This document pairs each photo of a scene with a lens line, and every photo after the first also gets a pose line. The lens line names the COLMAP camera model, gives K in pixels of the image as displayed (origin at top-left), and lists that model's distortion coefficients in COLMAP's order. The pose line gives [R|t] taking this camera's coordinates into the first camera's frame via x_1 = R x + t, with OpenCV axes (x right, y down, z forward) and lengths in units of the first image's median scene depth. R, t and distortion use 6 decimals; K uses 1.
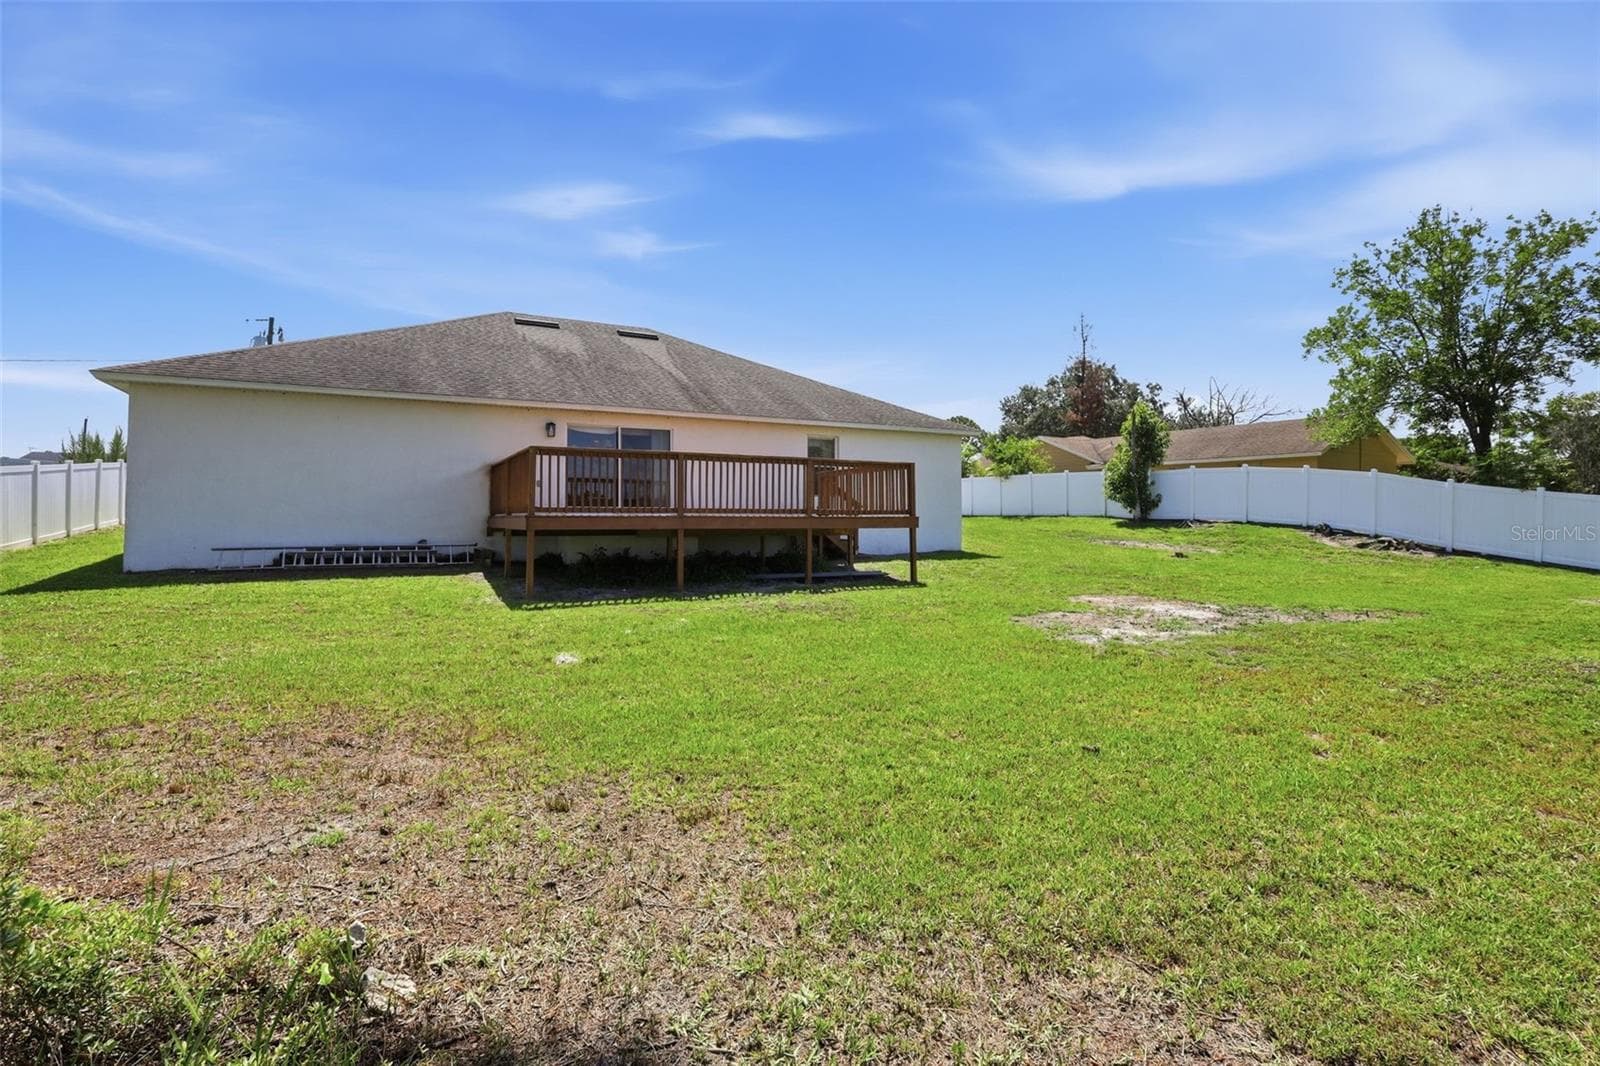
lens RADIAL K [[764.6, 0, 796.2], [0, 764.6, 538.5], [0, 0, 1]] dist [-0.001339, 0.000380]
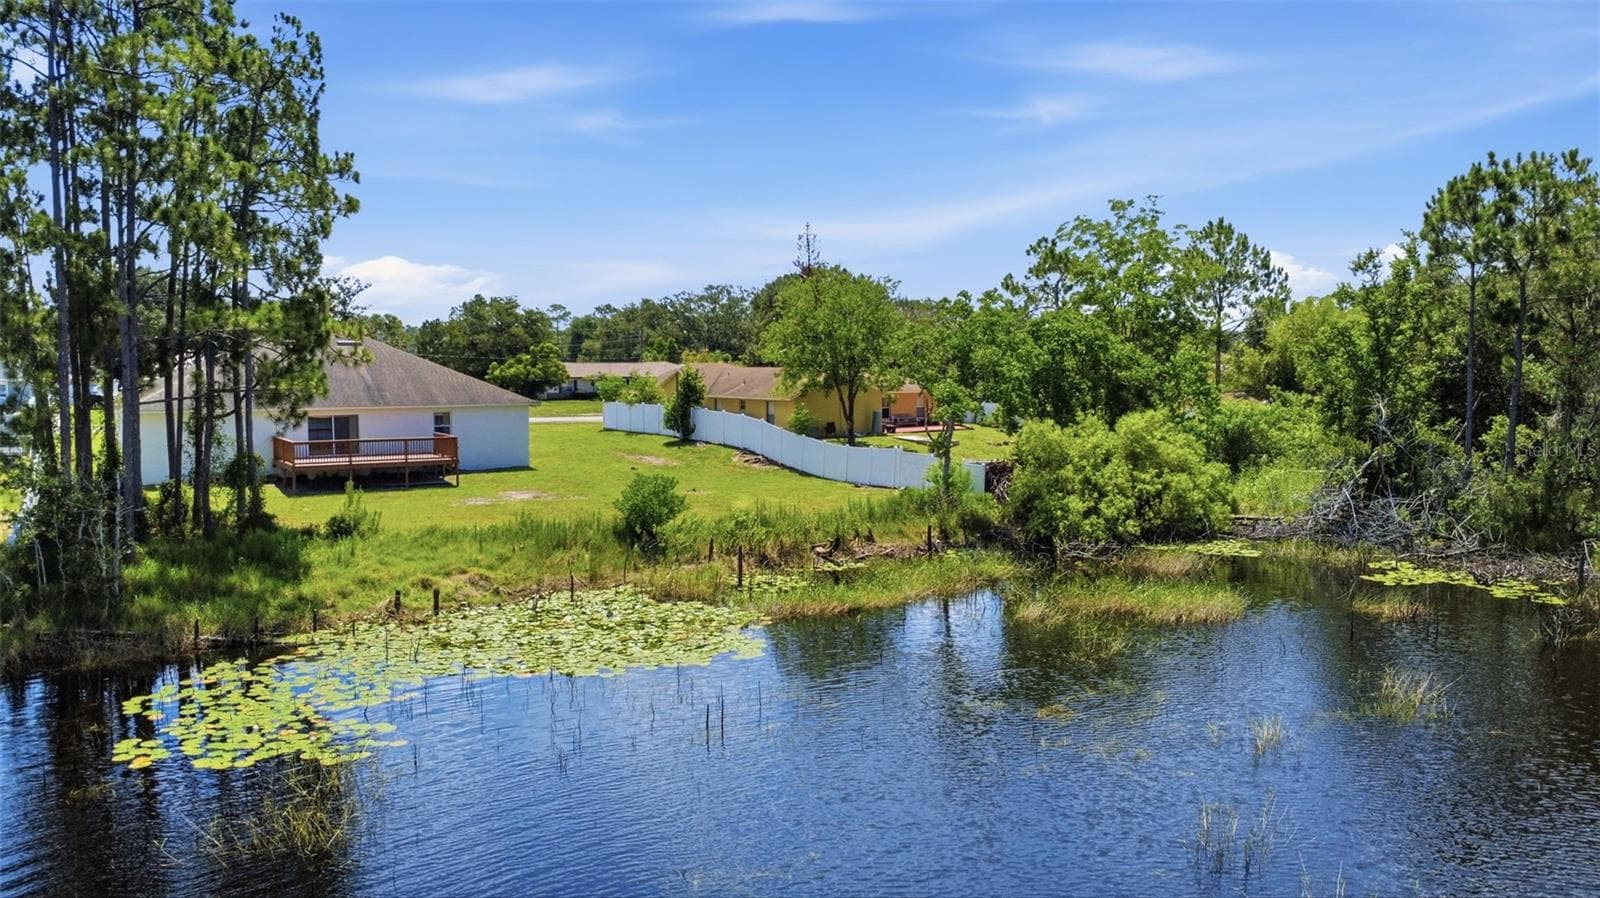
lens RADIAL K [[1174.8, 0, 791.5], [0, 1174.8, 457.5], [0, 0, 1]] dist [0.000505, -0.002319]
pose [[0.996747, -0.008610, 0.080130, 0.708740], [0.004345, 0.998571, 0.053255, -0.175106], [-0.080474, -0.052734, 0.995361, -2.156559]]
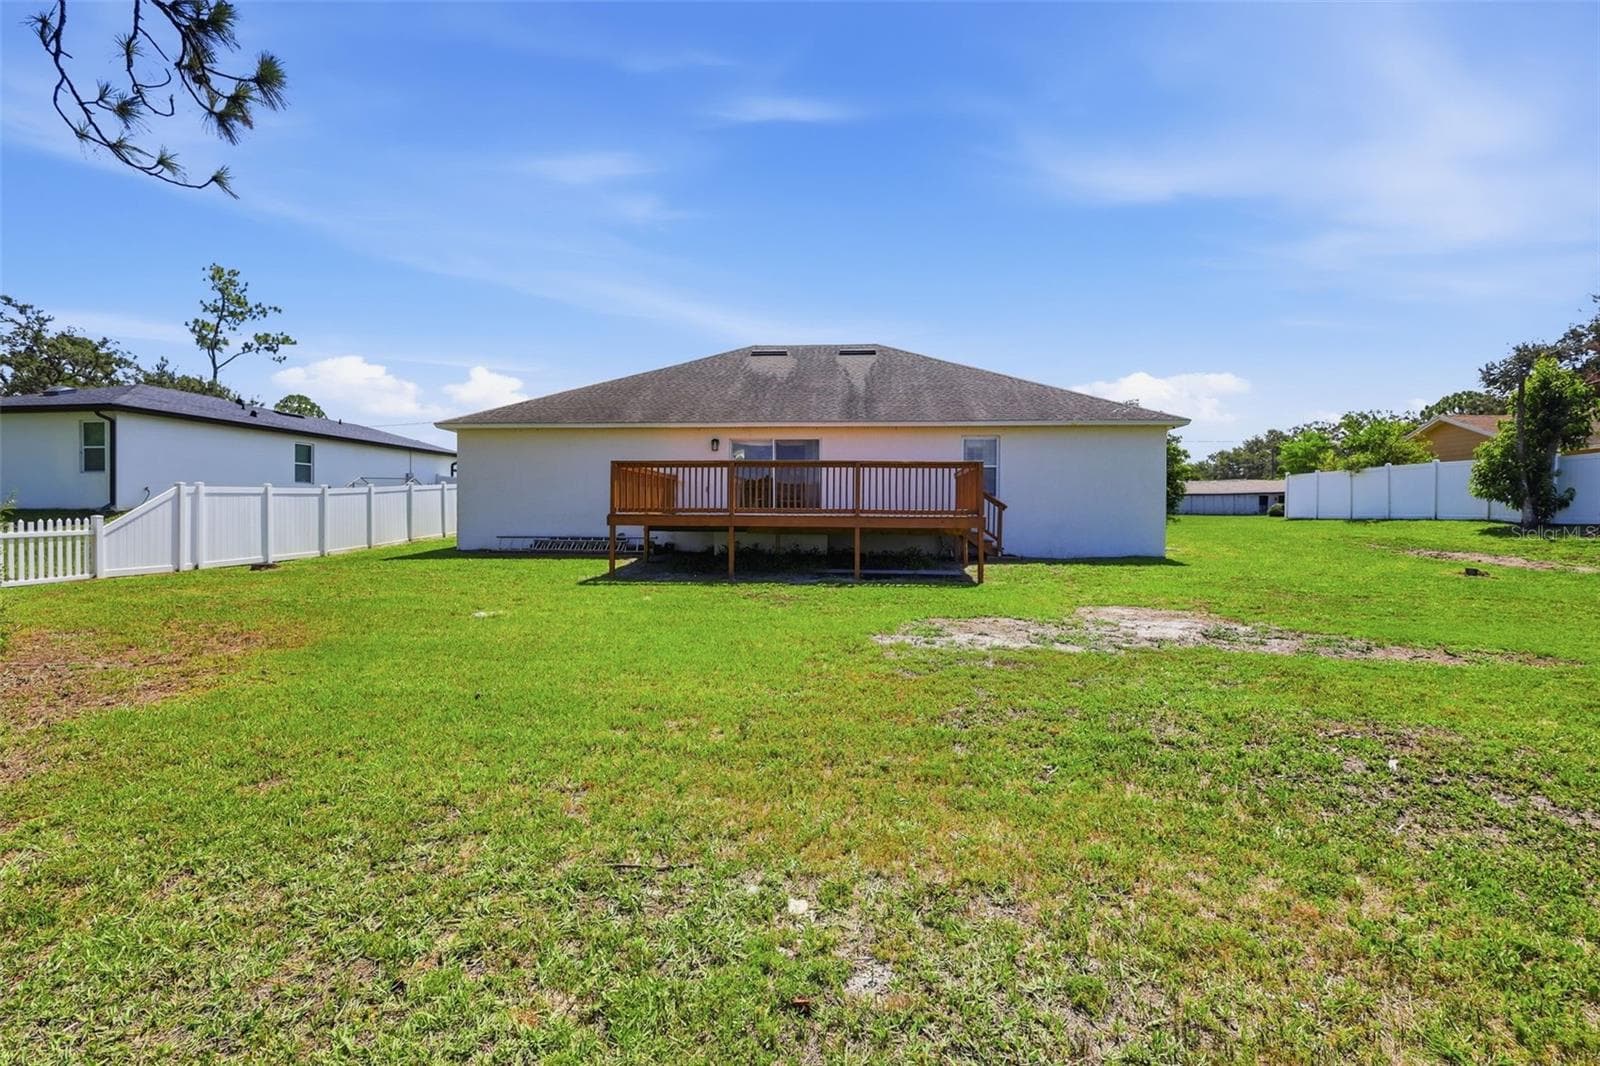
lens RADIAL K [[764.6, 0, 796.7], [0, 764.6, 526.6], [0, 0, 1]] dist [-0.001339, 0.000380]
pose [[0.845165, 0.009765, -0.534417, 0.372532], [-0.020390, 0.999694, -0.013980, 0.001832], [0.534117, 0.022712, 0.845106, 0.035598]]
